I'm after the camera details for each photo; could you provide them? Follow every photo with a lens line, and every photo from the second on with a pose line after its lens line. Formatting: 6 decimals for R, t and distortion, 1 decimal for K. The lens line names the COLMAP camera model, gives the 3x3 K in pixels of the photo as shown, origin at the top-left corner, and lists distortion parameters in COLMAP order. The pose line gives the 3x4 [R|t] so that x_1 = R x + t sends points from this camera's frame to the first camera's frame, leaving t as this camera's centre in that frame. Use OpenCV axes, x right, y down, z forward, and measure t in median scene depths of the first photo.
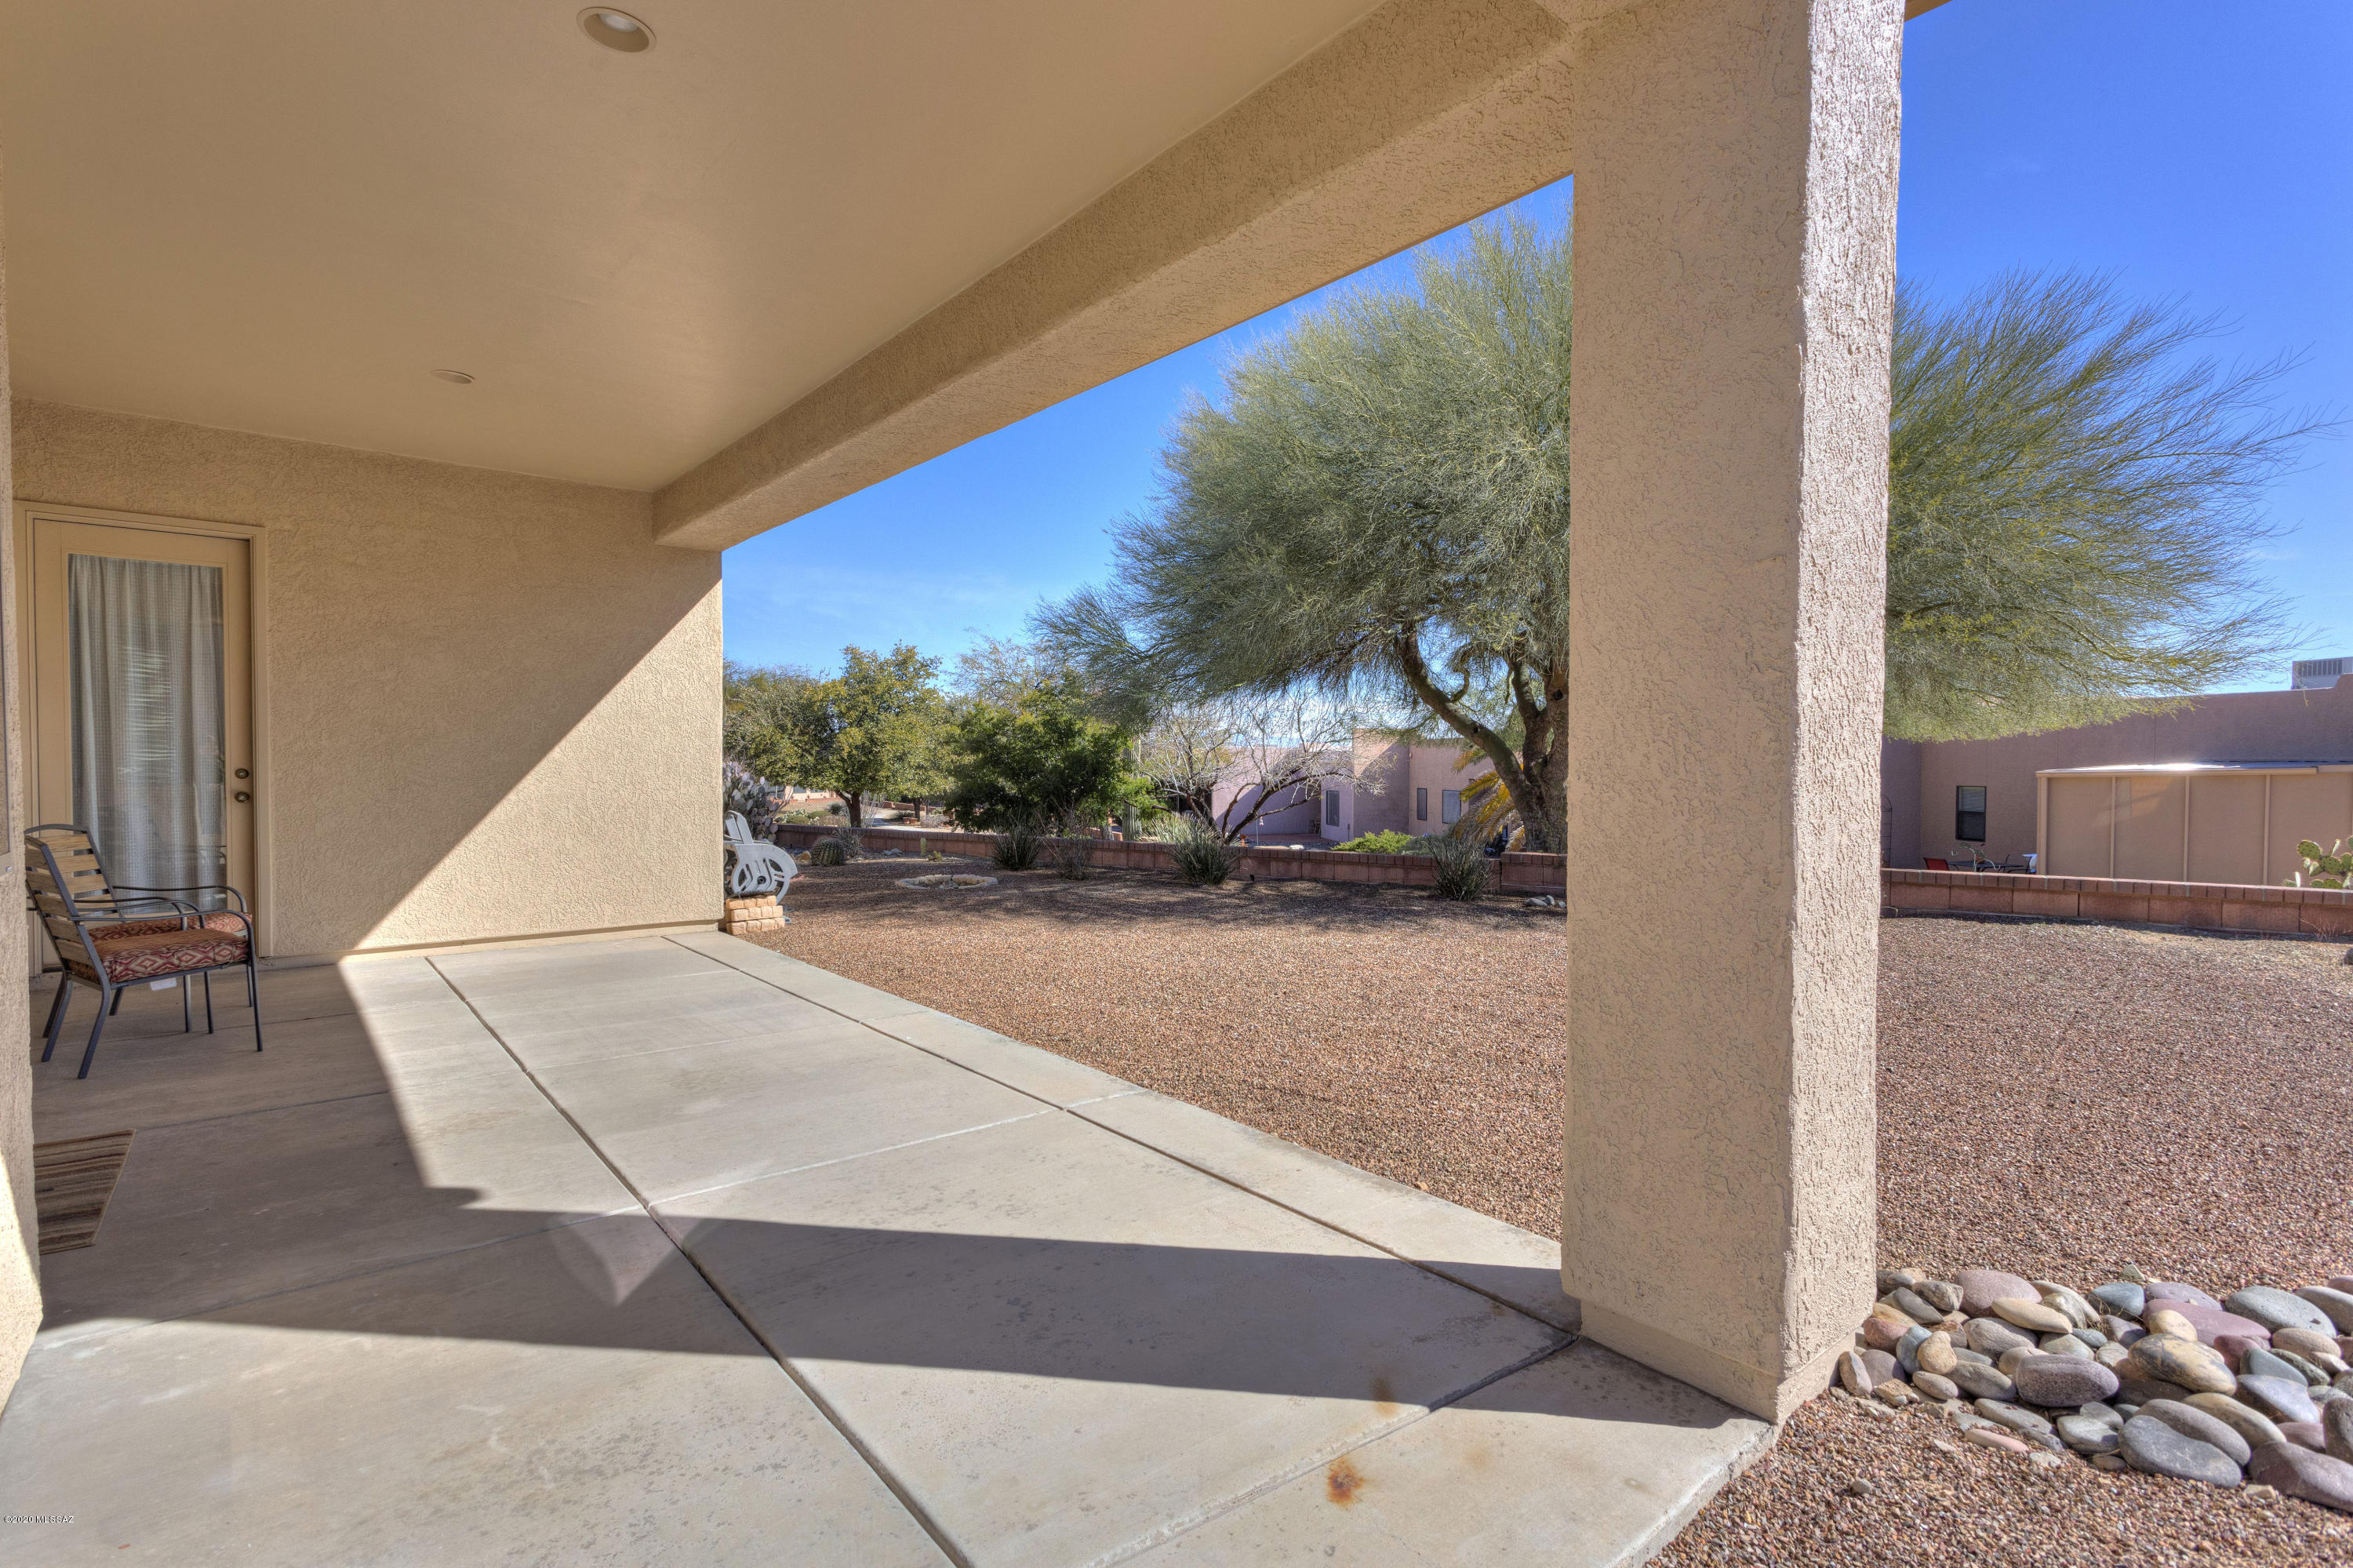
lens RADIAL K [[1109.1, 0, 1180.6], [0, 1109.1, 788.1], [0, 0, 1]] dist [0.002318, 0.001421]
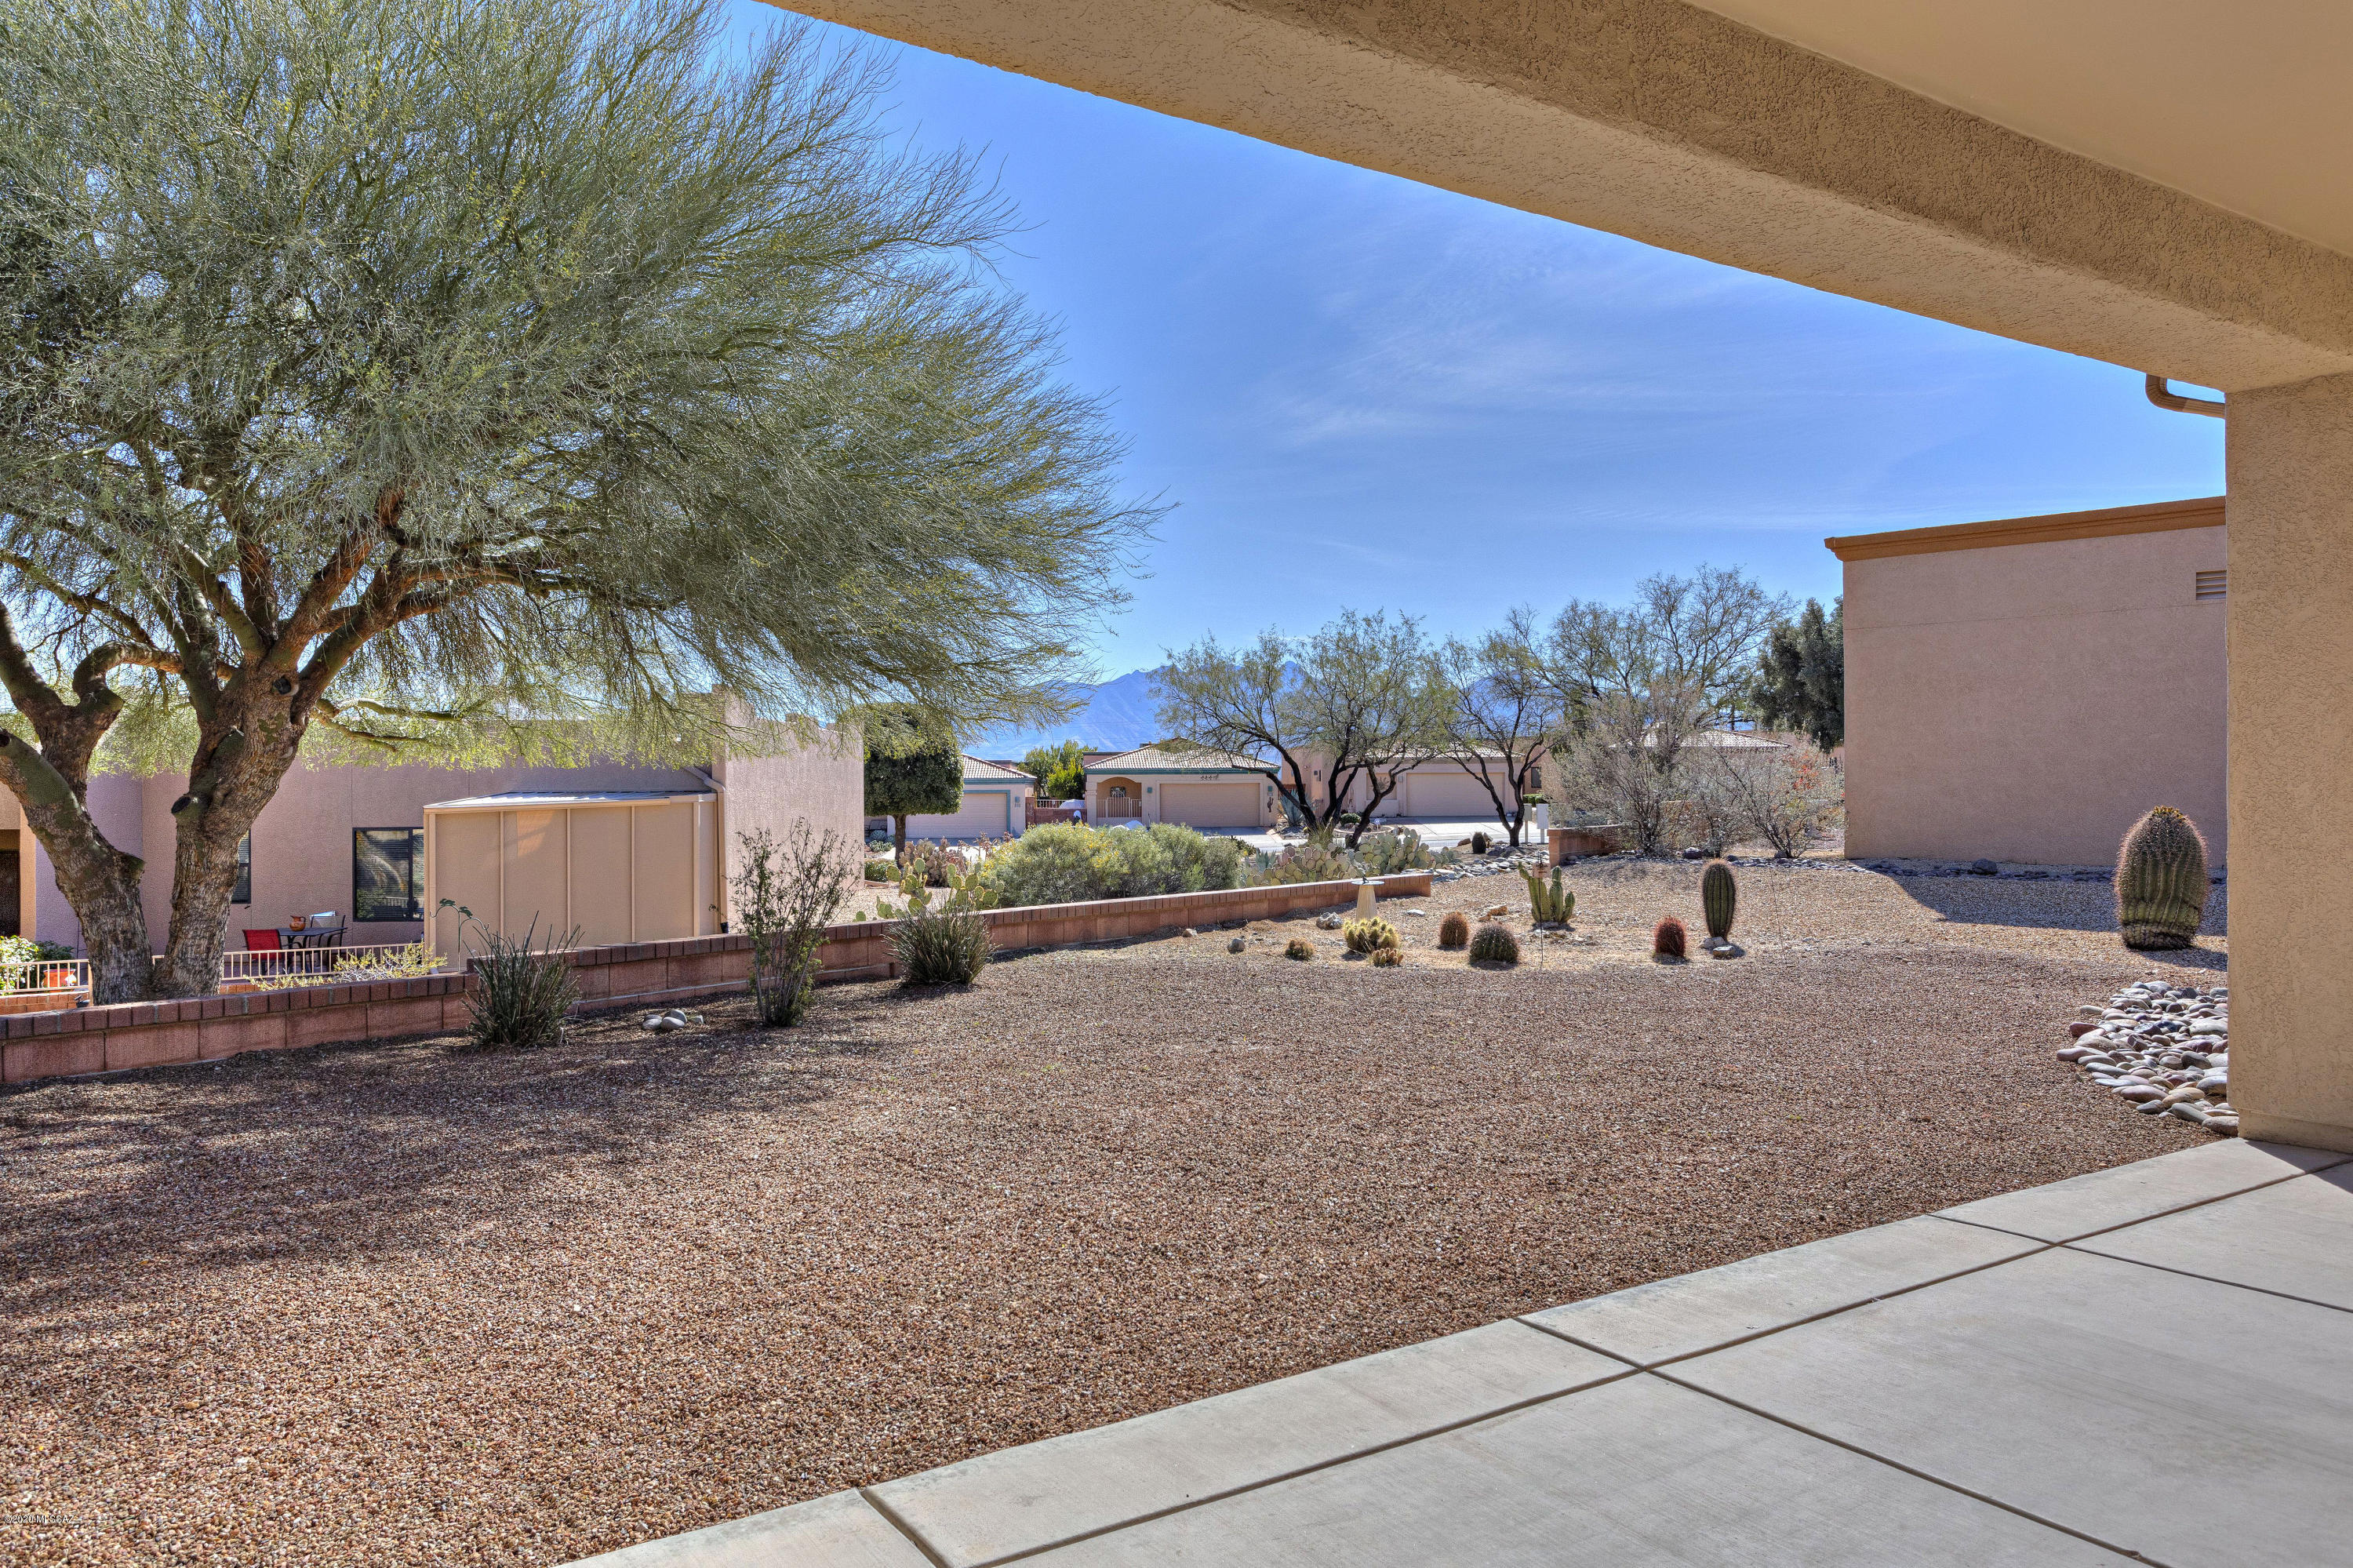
lens RADIAL K [[1685.3, 0, 1179.3], [0, 1685.3, 787.4], [0, 0, 1]] dist [0.000174, 0.000089]
pose [[0.129705, 0.013249, 0.991464, -0.684012], [0.017830, 0.999718, -0.015692, 0.003039], [-0.991392, 0.019713, 0.129432, 0.684124]]
